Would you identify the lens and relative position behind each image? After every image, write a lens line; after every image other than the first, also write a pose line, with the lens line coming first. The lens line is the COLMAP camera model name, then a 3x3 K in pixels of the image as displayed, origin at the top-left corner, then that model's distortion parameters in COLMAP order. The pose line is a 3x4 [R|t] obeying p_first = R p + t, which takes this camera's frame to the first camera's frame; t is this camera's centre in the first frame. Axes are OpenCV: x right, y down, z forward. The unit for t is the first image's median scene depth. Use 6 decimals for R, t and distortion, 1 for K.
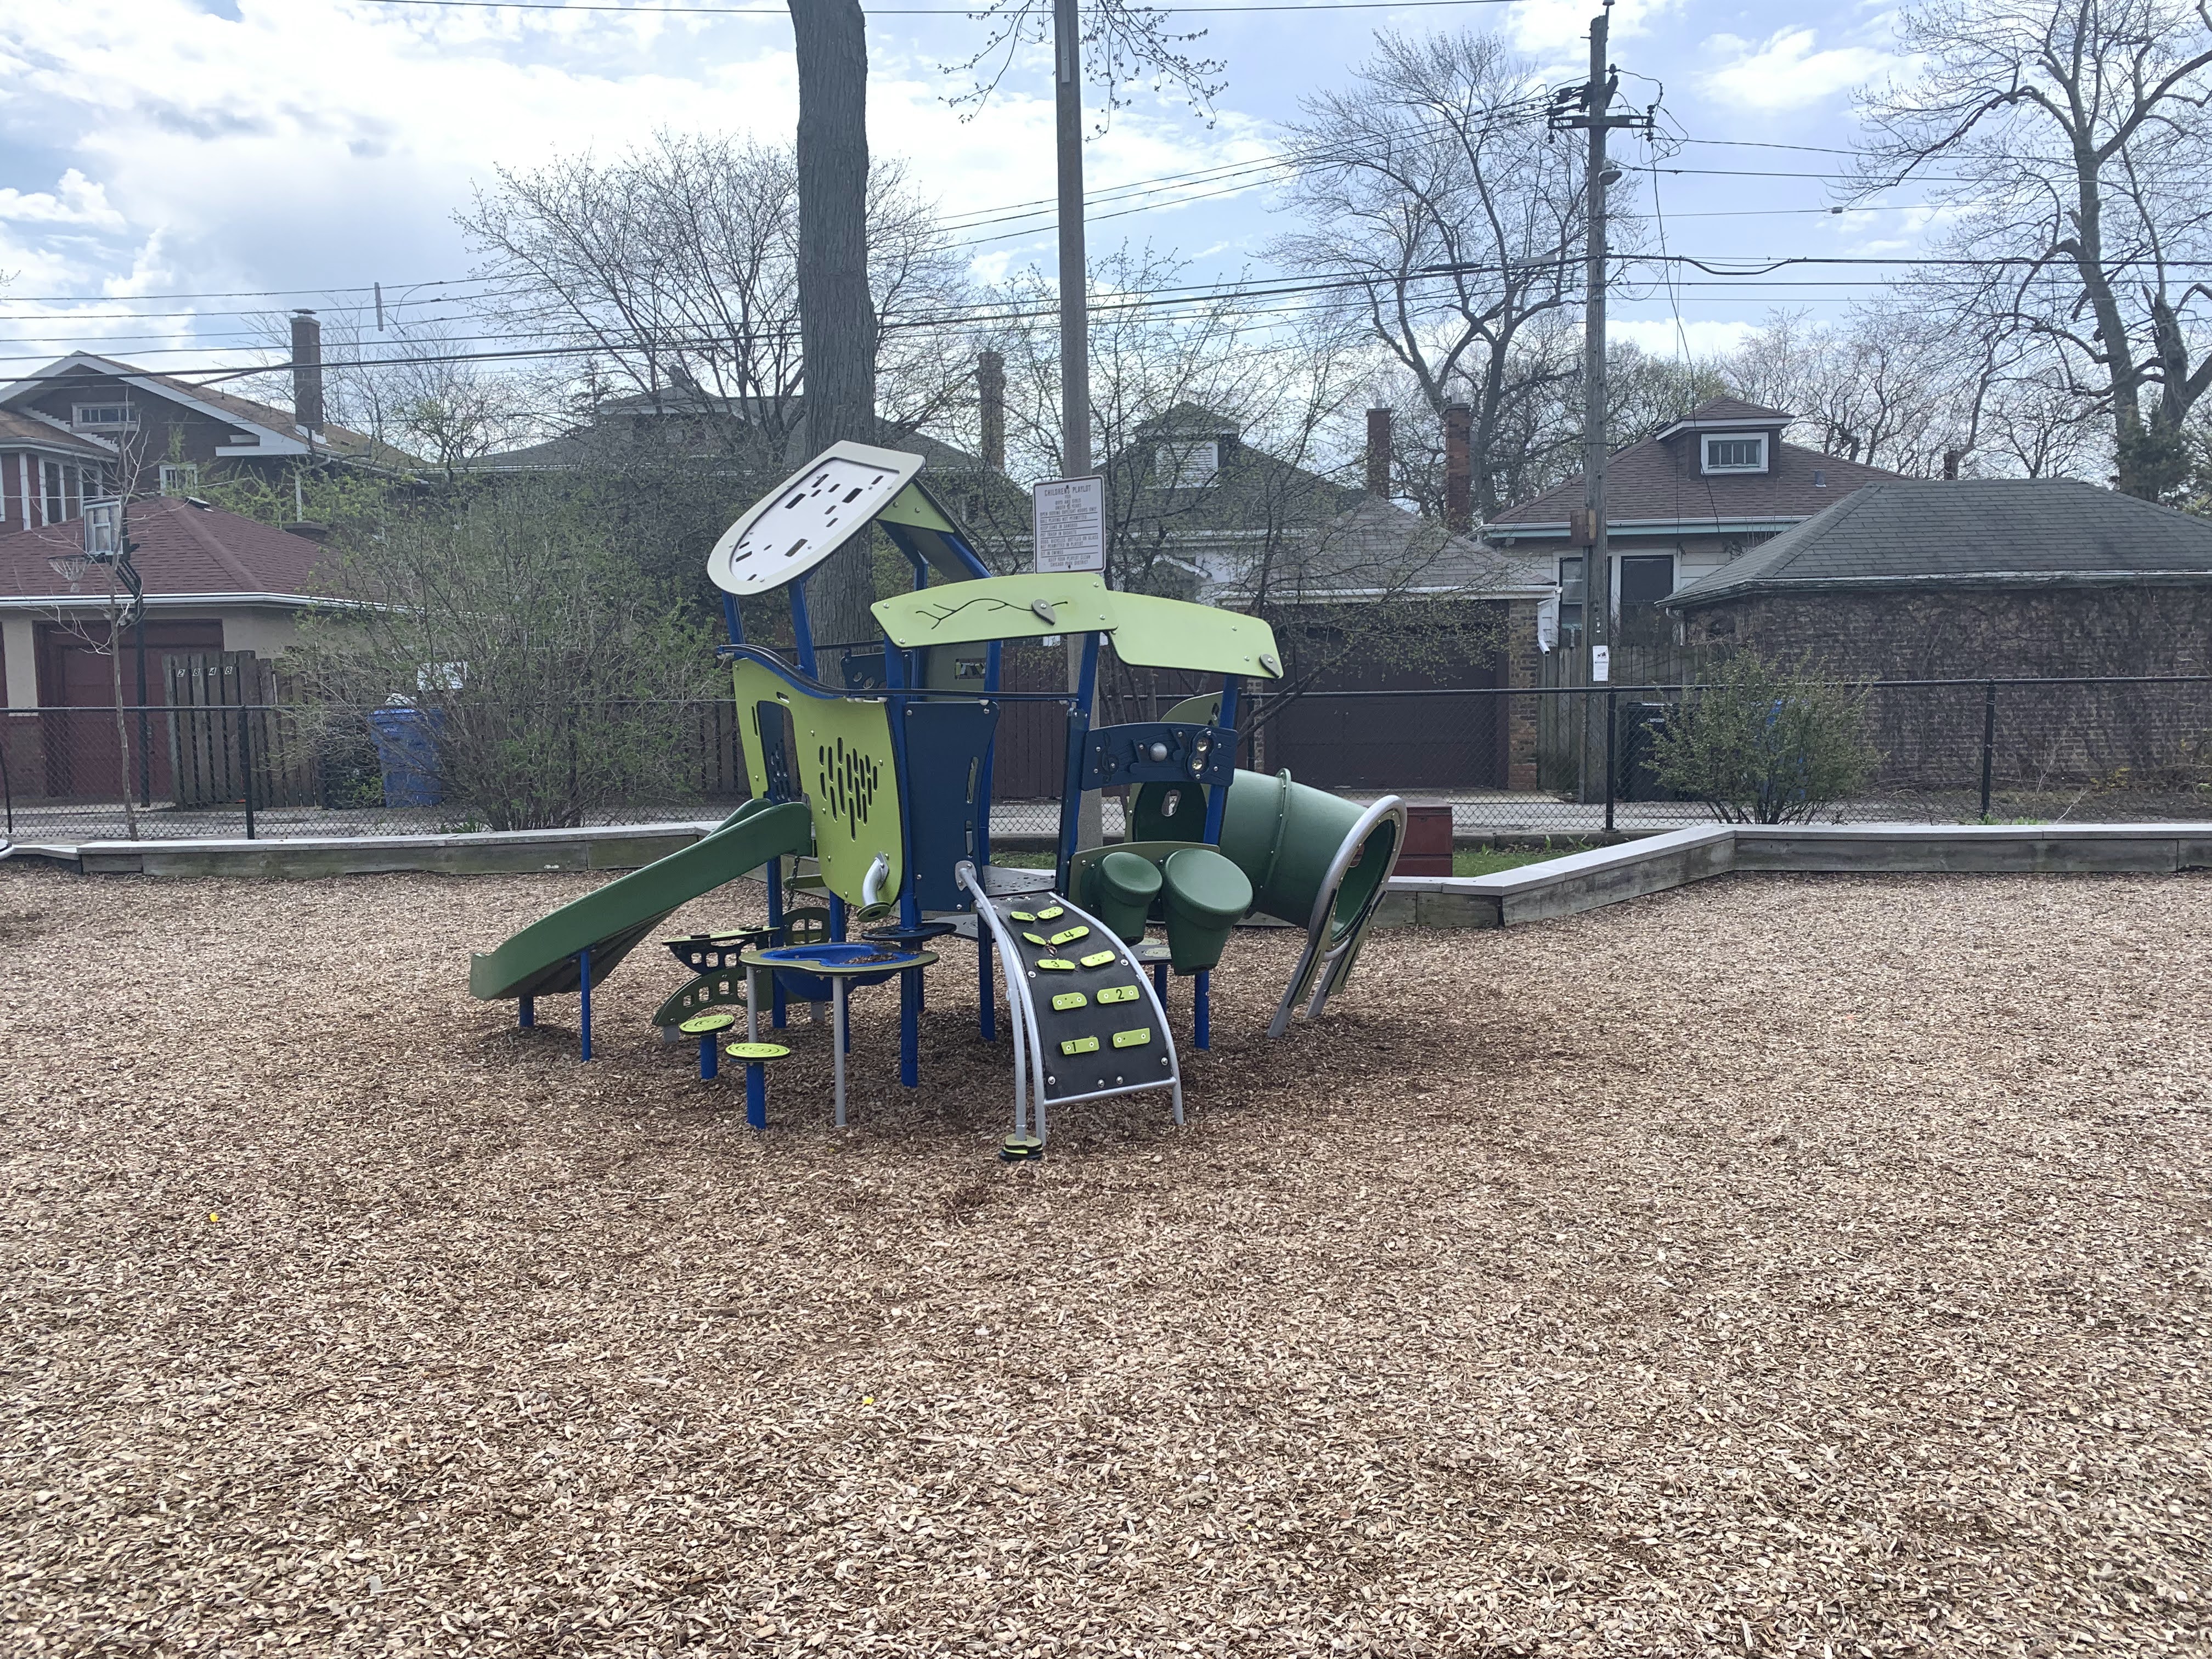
lens RADIAL K [[1681.0, 0, 1113.3], [0, 1681.0, 812.7], [0, 0, 1]] dist [0.043805, -0.041259]
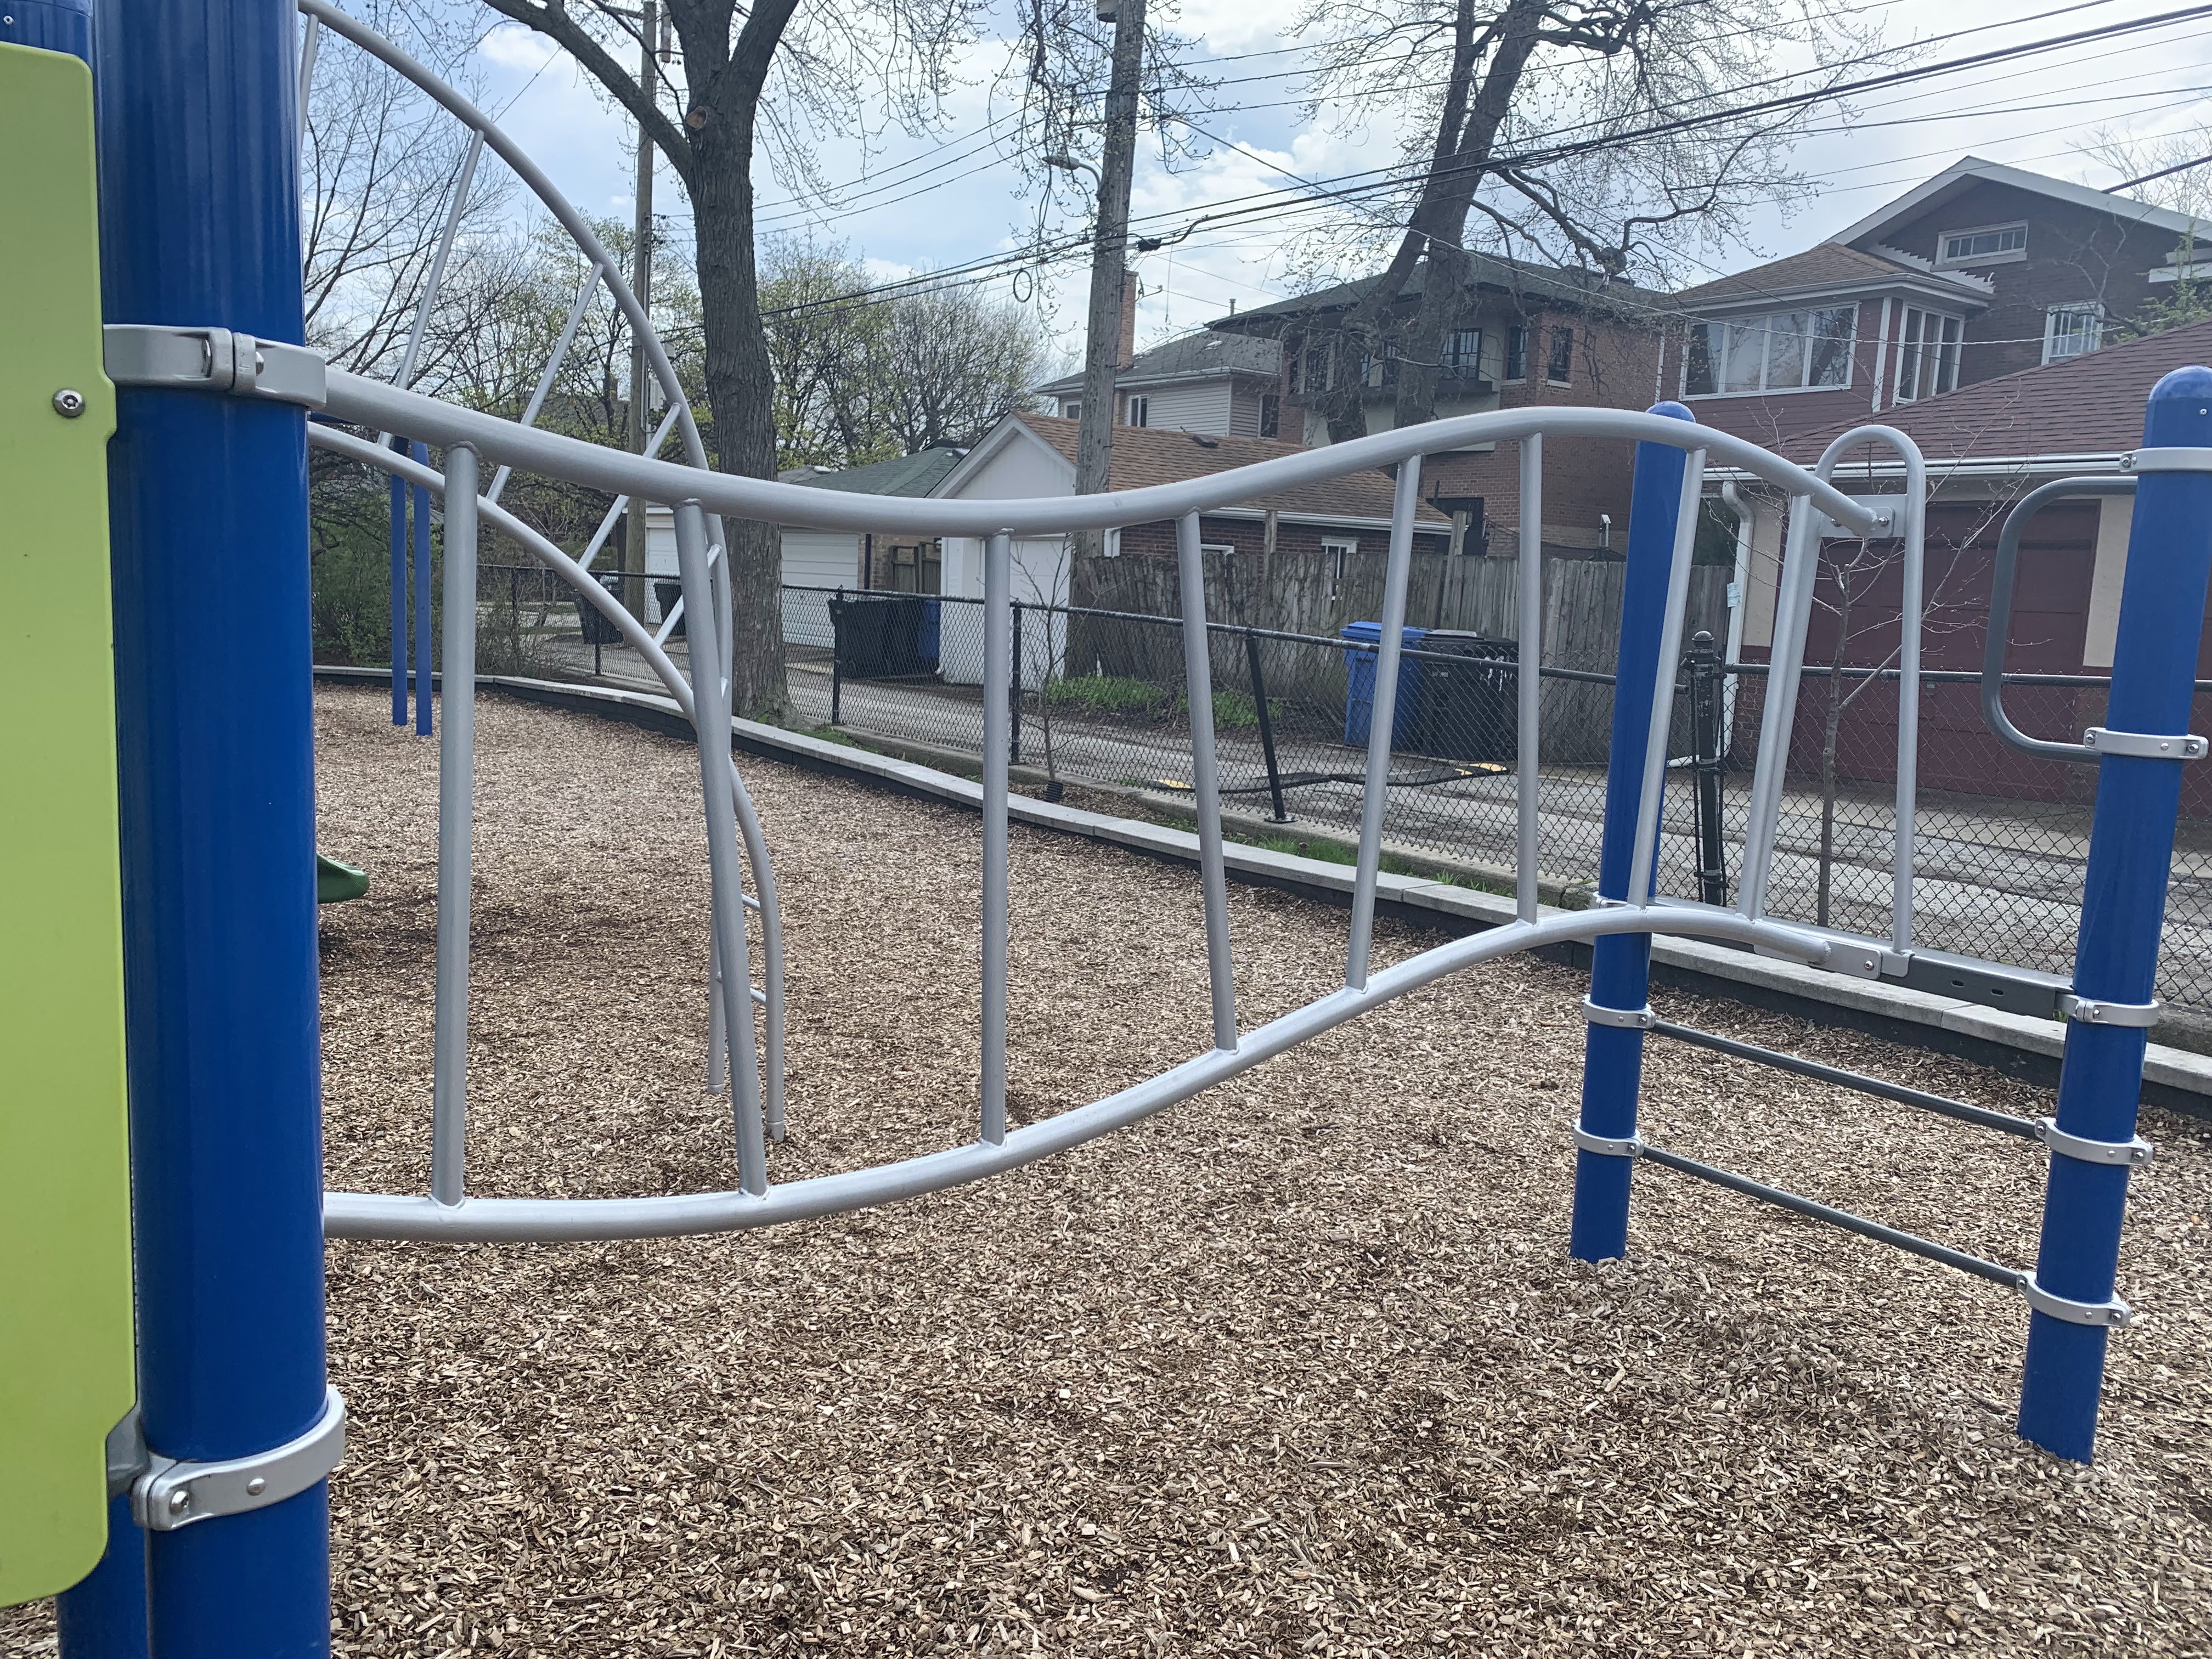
lens RADIAL K [[1681.0, 0, 1101.5], [0, 1681.0, 810.6], [0, 0, 1]] dist [0.043805, -0.041259]
pose [[0.650876, 0.143172, -0.745561, -0.342894], [-0.109513, 0.989492, 0.094410, -0.021561], [0.751244, 0.020199, 0.659716, 0.302137]]
